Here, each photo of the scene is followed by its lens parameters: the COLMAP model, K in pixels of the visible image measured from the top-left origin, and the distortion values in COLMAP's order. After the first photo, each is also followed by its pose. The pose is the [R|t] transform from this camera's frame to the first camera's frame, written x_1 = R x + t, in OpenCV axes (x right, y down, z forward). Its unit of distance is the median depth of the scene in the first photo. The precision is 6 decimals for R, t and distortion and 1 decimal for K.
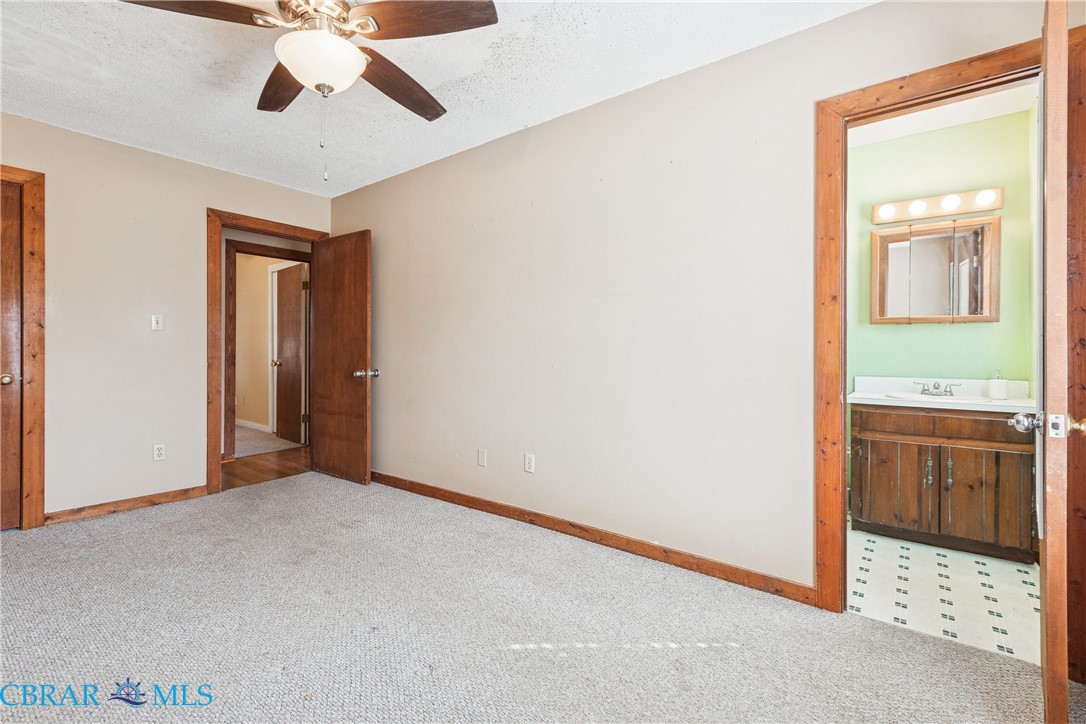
lens RADIAL K [[494.4, 0, 539.4], [0, 494.4, 349.7], [0, 0, 1]] dist [0.015202, -0.000011]
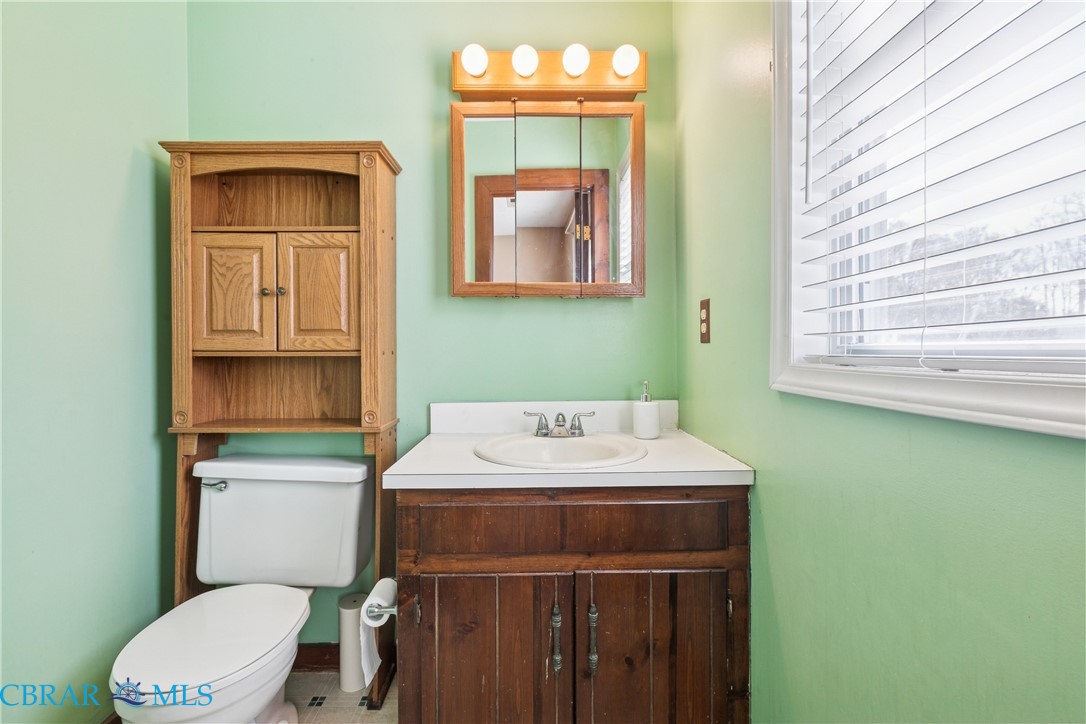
lens RADIAL K [[494.4, 0, 539.4], [0, 494.4, 349.7], [0, 0, 1]] dist [0.015202, -0.000011]
pose [[0.780435, -0.009491, 0.625164, 0.509150], [0.011845, 0.999930, 0.000394, 0.001927], [-0.625124, 0.007097, 0.780493, 0.677415]]
